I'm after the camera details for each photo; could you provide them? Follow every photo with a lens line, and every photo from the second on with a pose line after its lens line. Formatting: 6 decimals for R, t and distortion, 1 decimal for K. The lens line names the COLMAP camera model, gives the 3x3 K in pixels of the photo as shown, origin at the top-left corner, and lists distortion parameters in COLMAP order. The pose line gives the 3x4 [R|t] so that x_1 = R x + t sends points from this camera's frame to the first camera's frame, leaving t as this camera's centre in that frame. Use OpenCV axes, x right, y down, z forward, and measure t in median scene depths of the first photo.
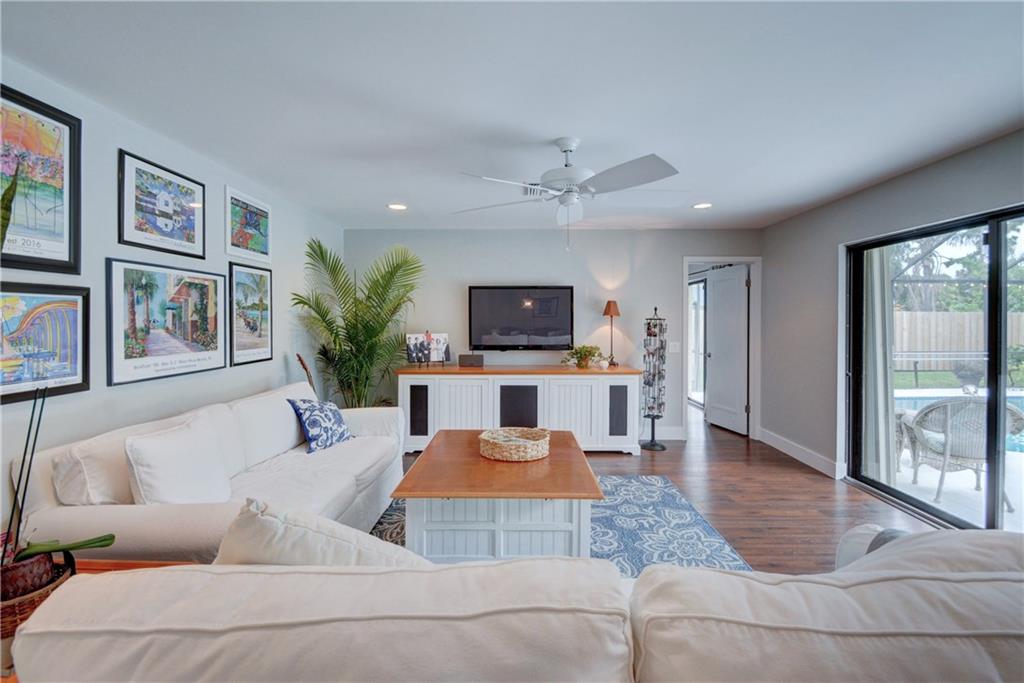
lens RADIAL K [[453.2, 0, 502.3], [0, 453.2, 321.5], [0, 0, 1]] dist [-0.003632, -0.003180]
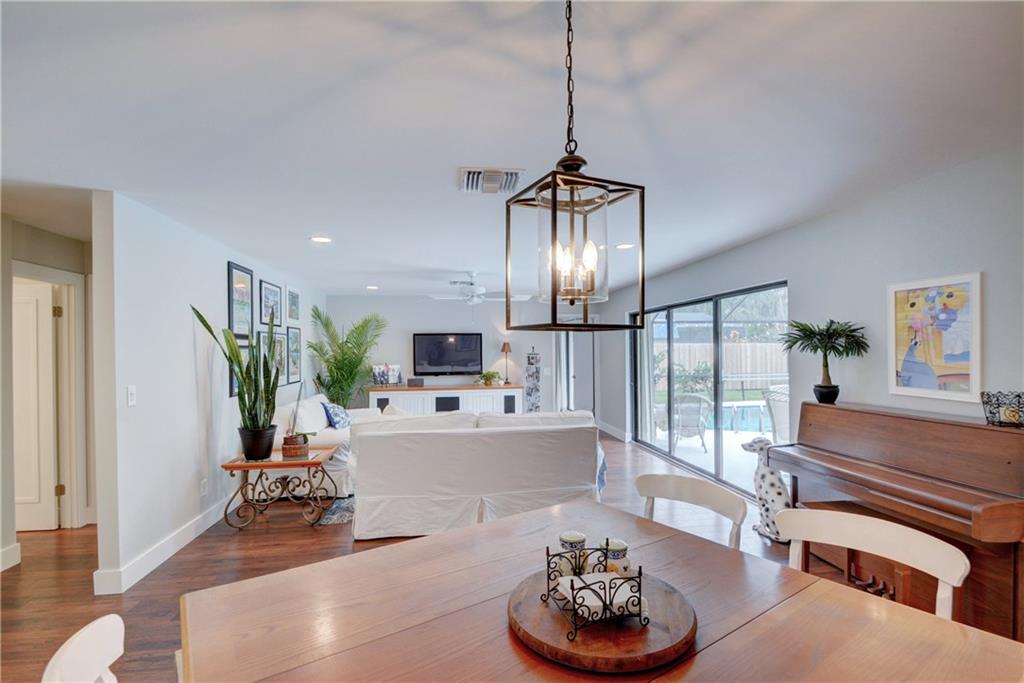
lens RADIAL K [[490.2, 0, 506.8], [0, 490.2, 340.7], [0, 0, 1]] dist [-0.004300, -0.000024]
pose [[0.985339, -0.006412, 0.170490, -0.047372], [0.010329, 0.999702, -0.022099, -0.014871], [-0.170297, 0.023536, 0.985112, -0.690602]]
